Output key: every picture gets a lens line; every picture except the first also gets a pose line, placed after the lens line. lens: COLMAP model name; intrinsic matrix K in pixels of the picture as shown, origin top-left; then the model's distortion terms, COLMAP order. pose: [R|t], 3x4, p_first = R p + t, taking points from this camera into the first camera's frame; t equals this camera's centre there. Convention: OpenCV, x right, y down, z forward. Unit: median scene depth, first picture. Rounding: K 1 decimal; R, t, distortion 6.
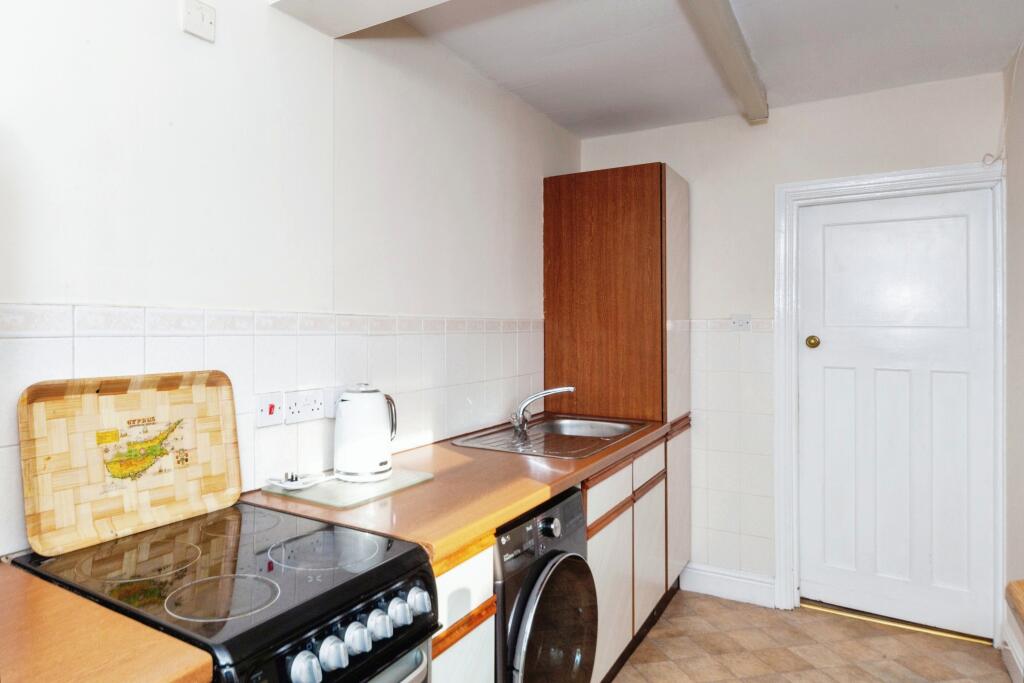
lens RADIAL K [[611.1, 0, 515.0], [0, 611.1, 339.0], [0, 0, 1]] dist [0.001793, 0.000219]
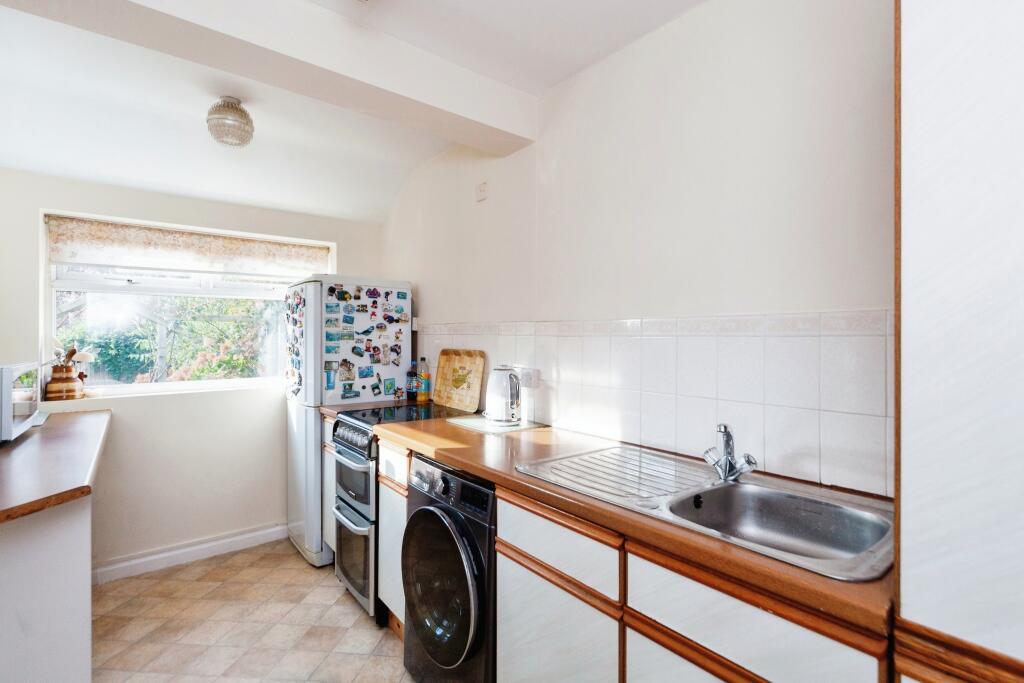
lens RADIAL K [[468.2, 0, 517.1], [0, 468.2, 334.3], [0, 0, 1]] dist [0.000924, -0.000120]
pose [[-0.353055, 0.008481, -0.935564, 1.138022], [-0.011516, 0.999844, 0.013410, -0.033523], [0.935532, 0.015508, -0.352903, 1.906625]]
